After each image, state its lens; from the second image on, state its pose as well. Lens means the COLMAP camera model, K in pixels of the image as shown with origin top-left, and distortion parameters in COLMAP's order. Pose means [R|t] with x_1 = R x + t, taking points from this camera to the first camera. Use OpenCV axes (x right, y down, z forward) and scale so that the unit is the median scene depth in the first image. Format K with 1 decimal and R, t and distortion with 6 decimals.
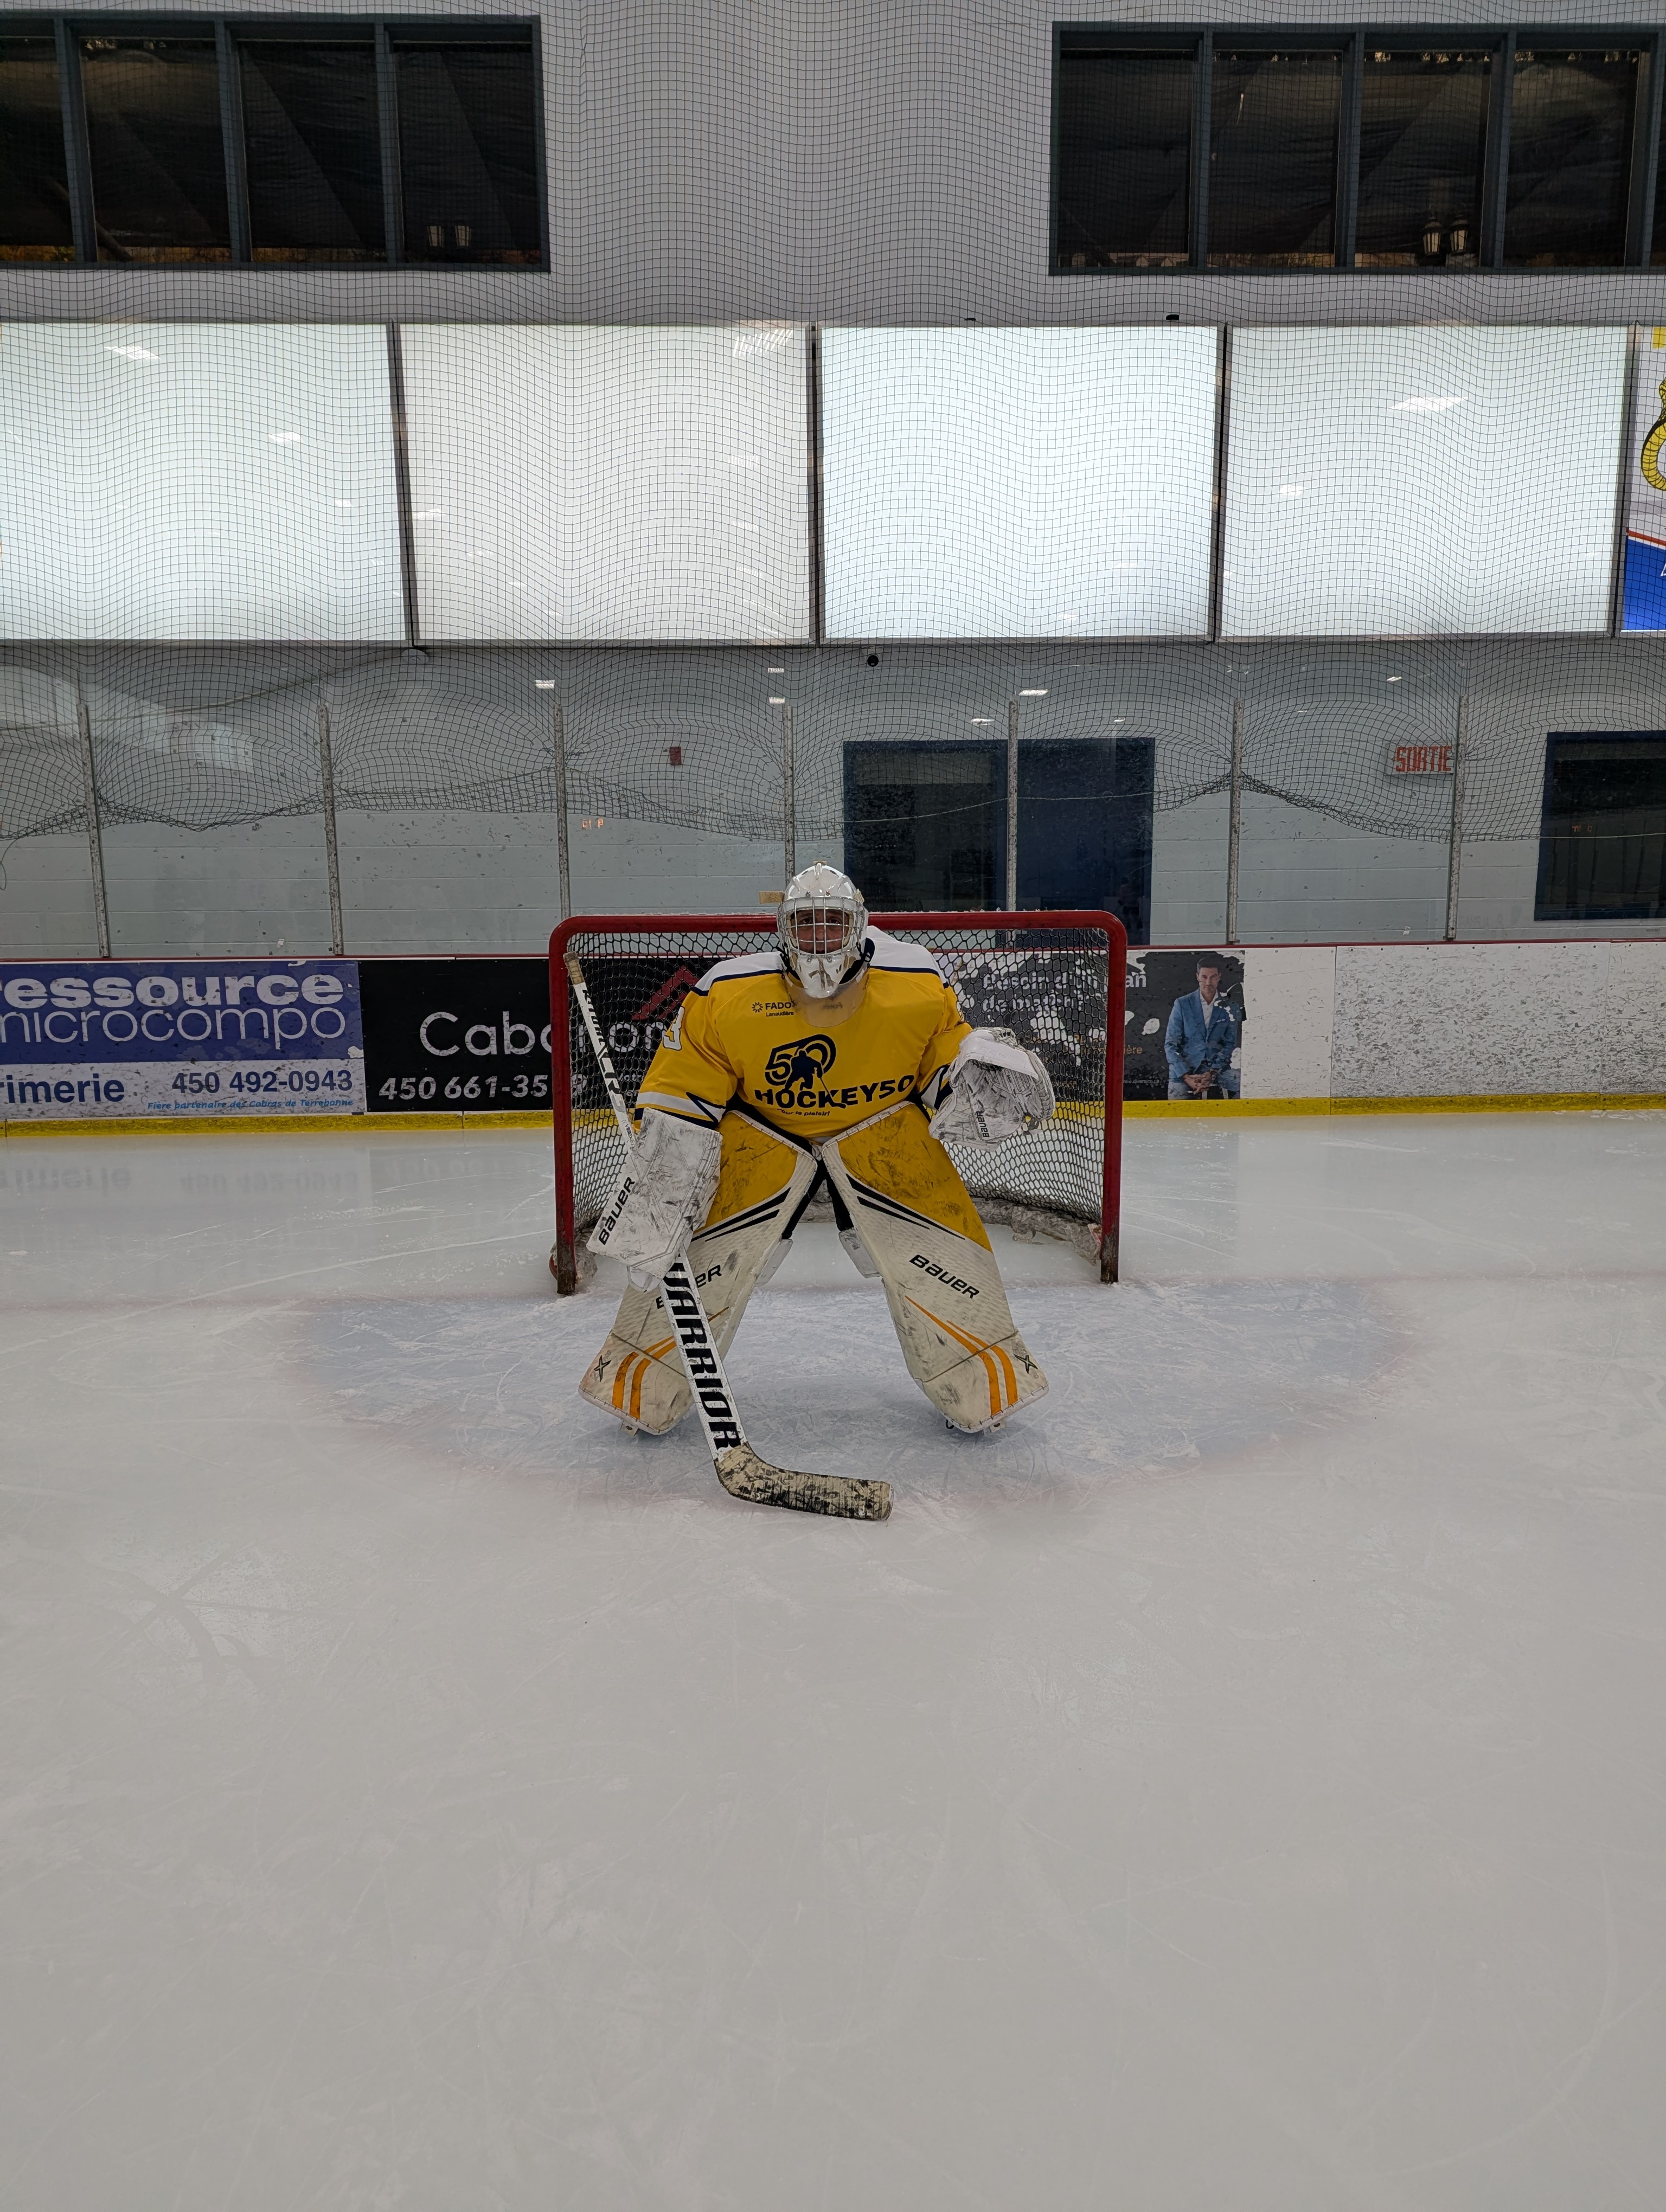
lens RADIAL K [[1542.7, 0, 831.8], [0, 1542.7, 1114.2], [0, 0, 1]] dist [0.074031, -0.065173]
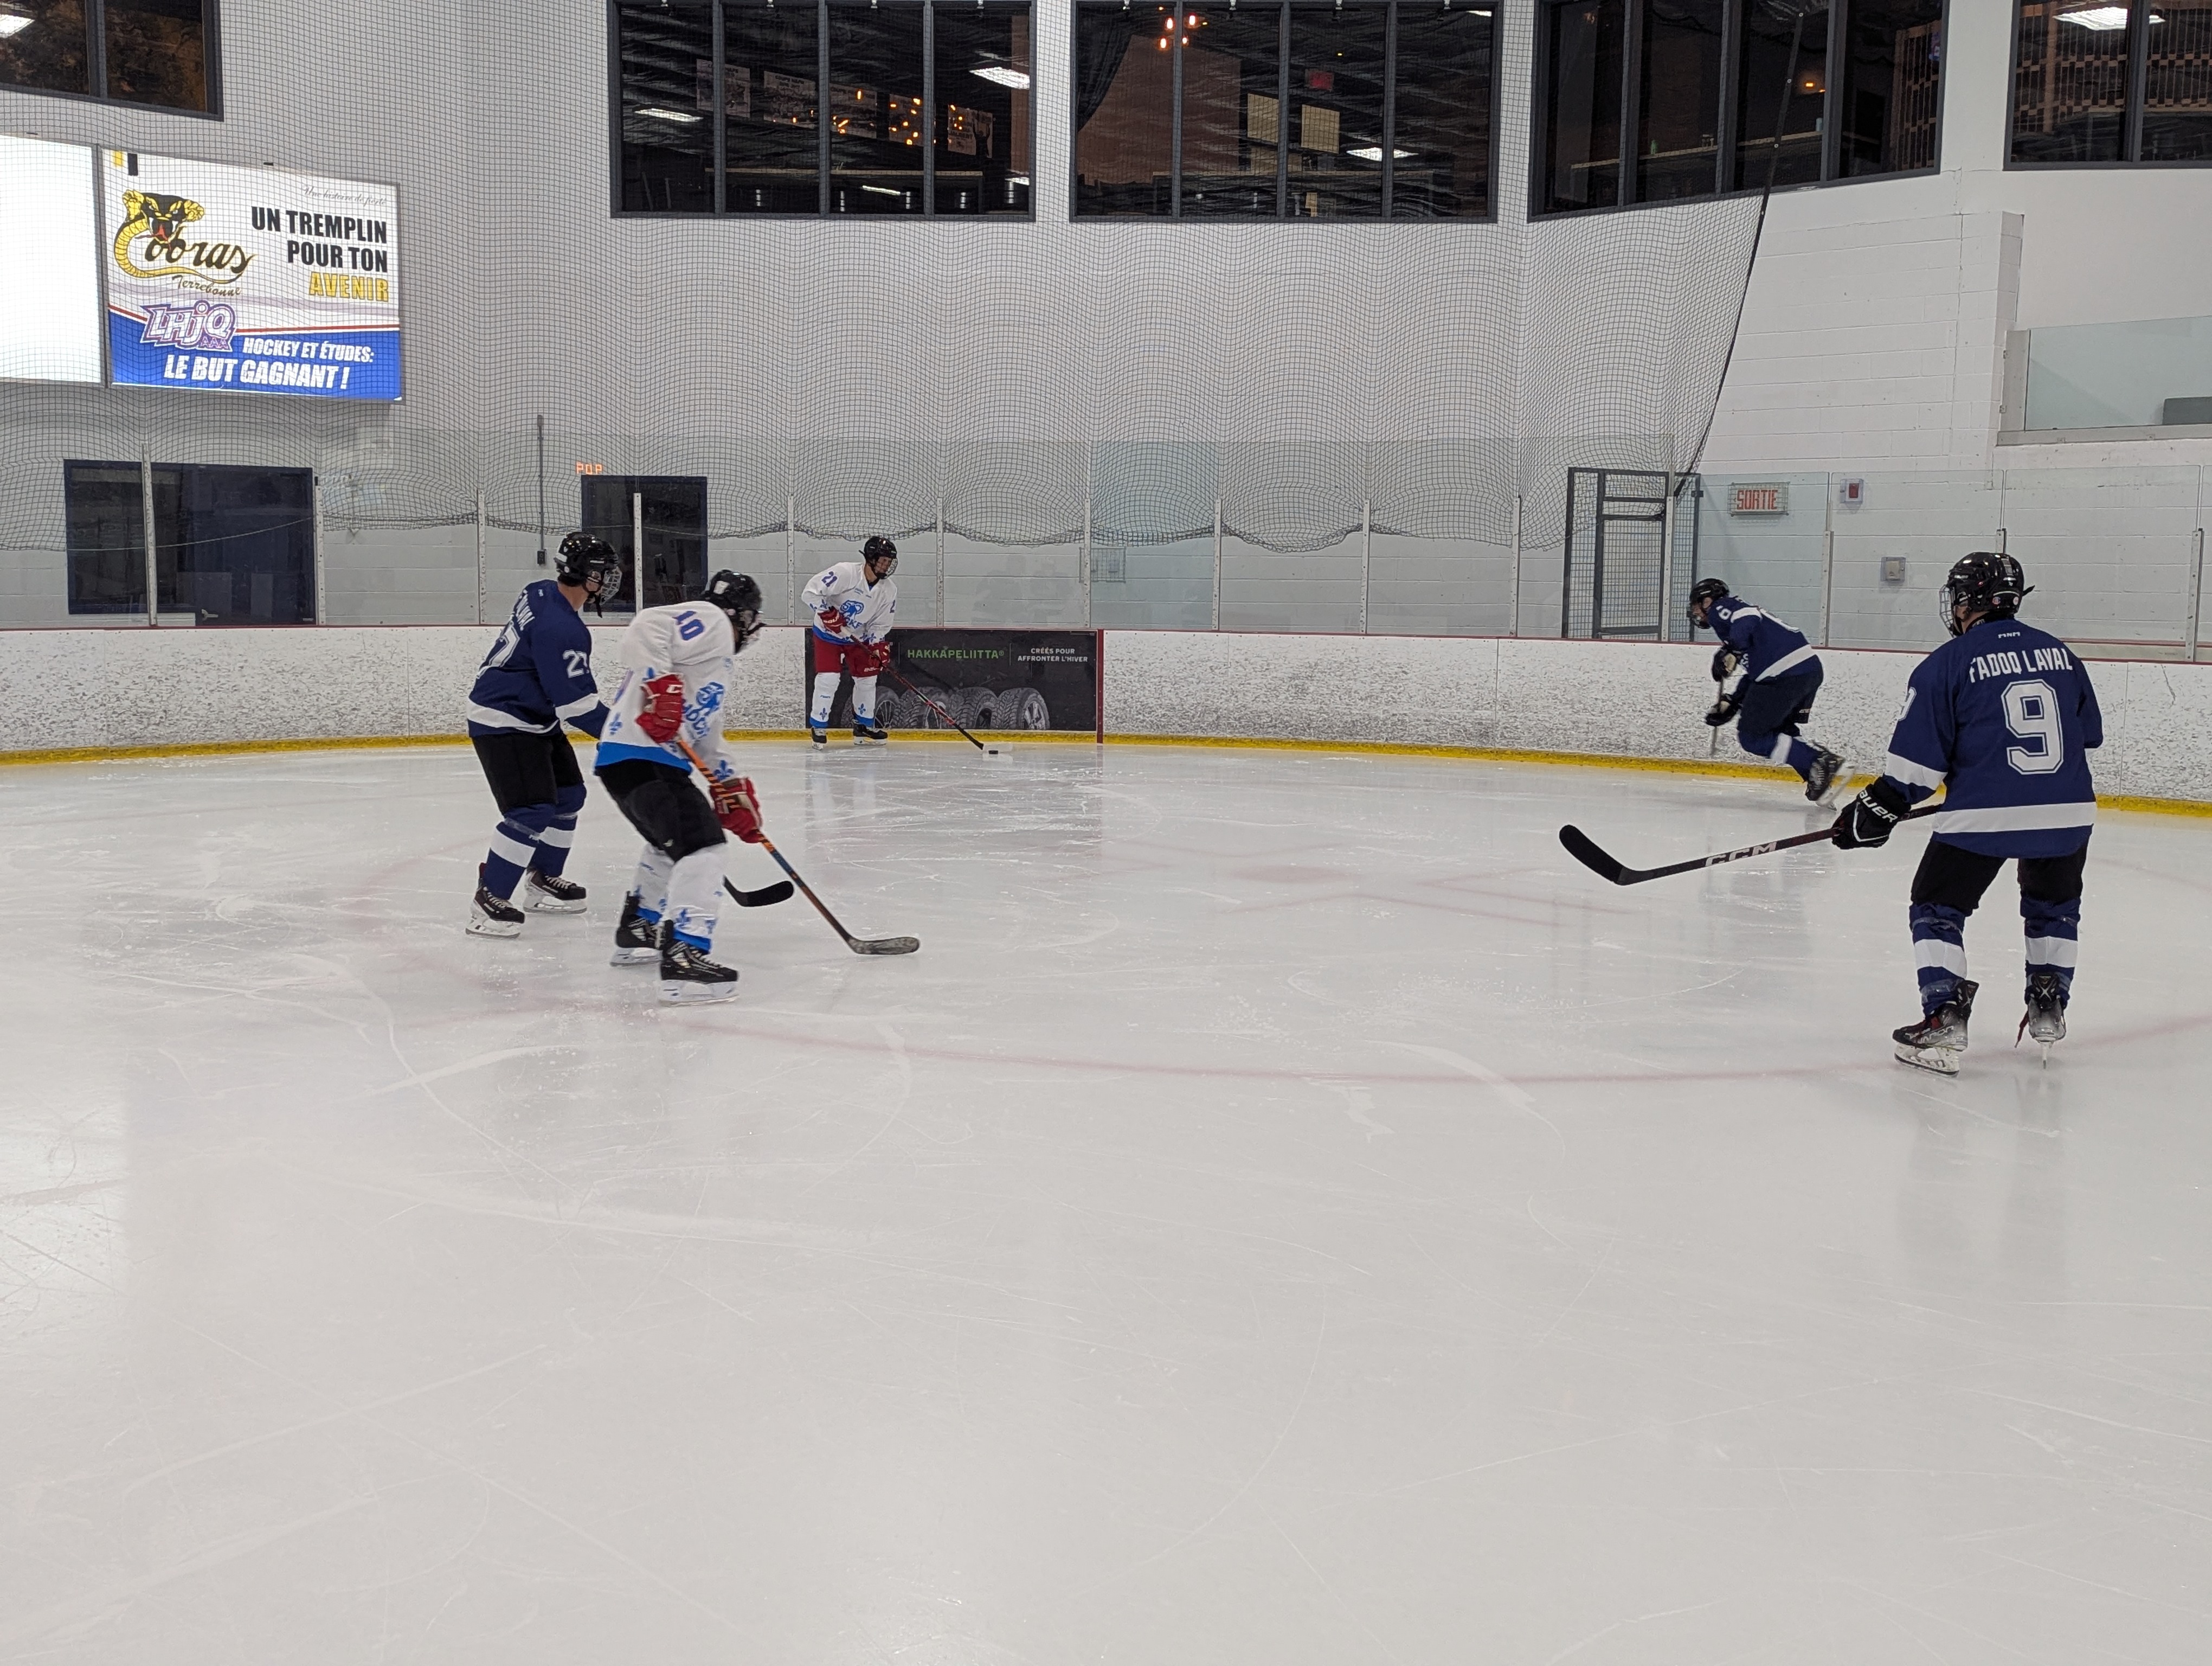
lens RADIAL K [[2352.3, 0, 1103.7], [0, 2352.3, 795.3], [0, 0, 1]] dist [0.040387, 0.000000]
pose [[0.745299, -0.049676, 0.664878, -0.203118], [0.085496, 0.996108, -0.021414, 0.142241], [-0.661226, 0.072804, 0.746645, -1.025237]]
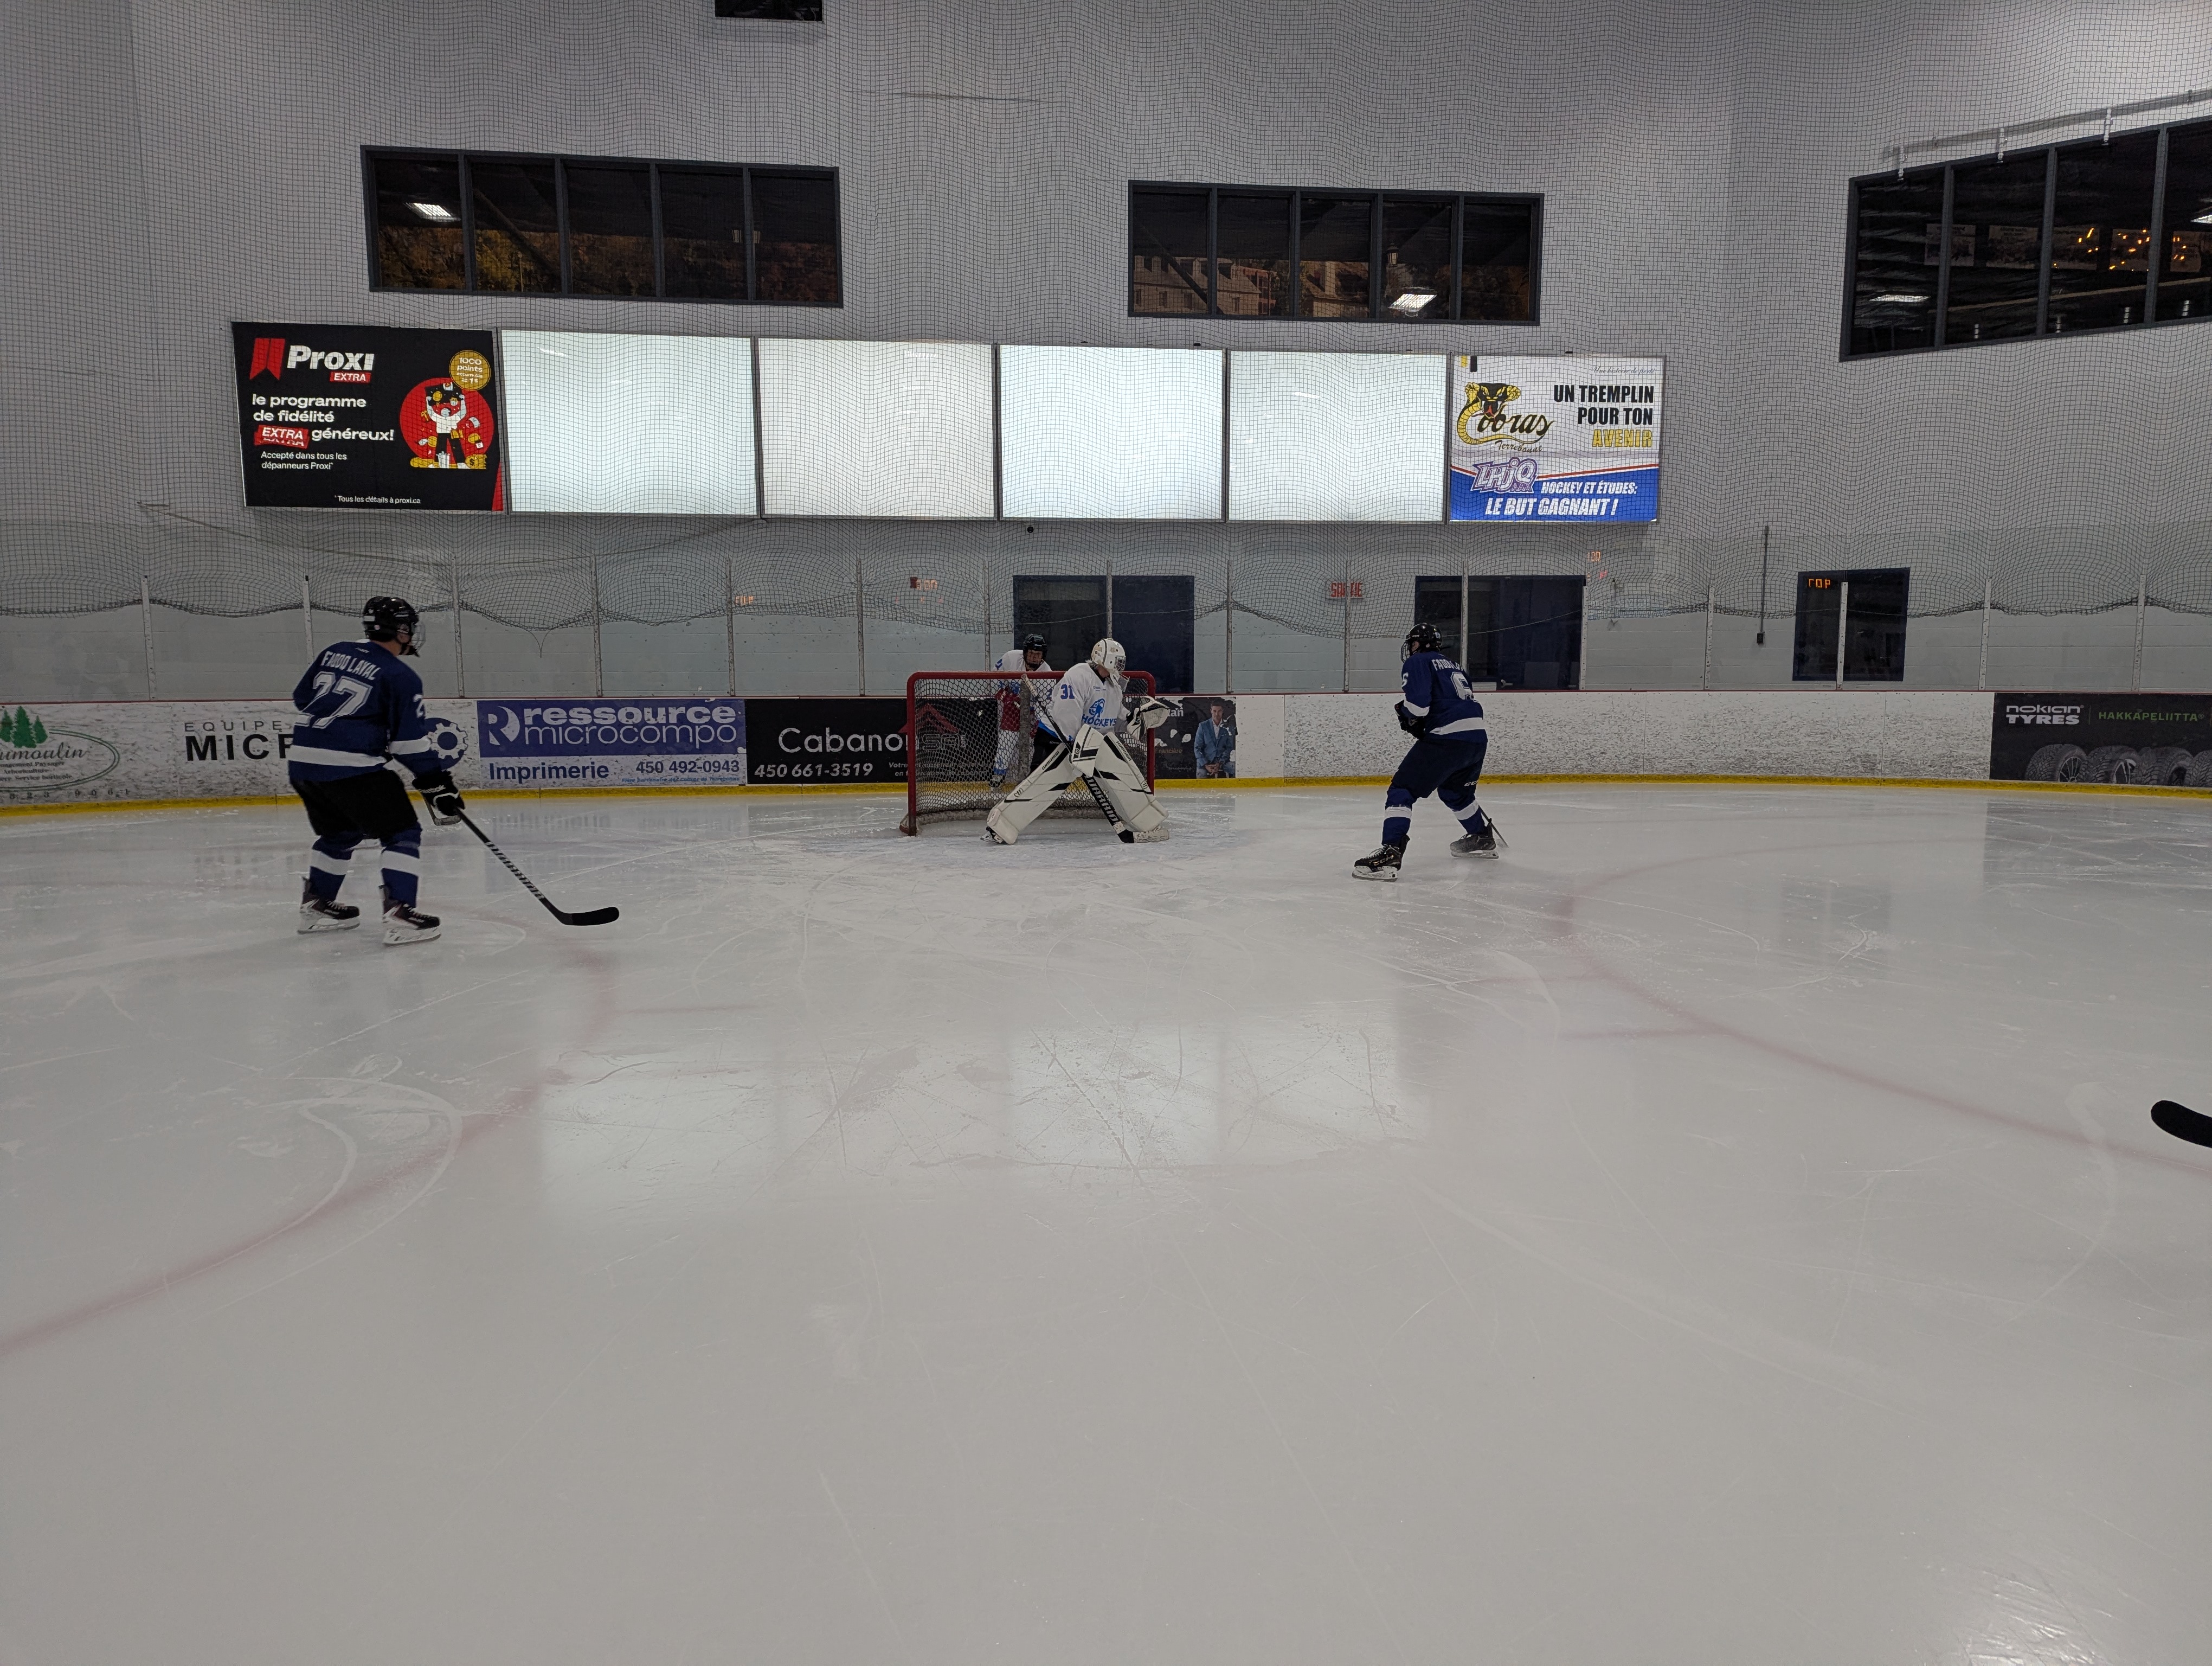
lens RADIAL K [[1542.7, 0, 1125.6], [0, 1542.7, 833.0], [0, 0, 1]] dist [0.074031, -0.065173]
pose [[0.994728, -0.004381, 0.102458, -0.051522], [0.008233, 0.999274, -0.037198, 0.122944], [-0.102221, 0.037845, 0.994042, -0.794823]]
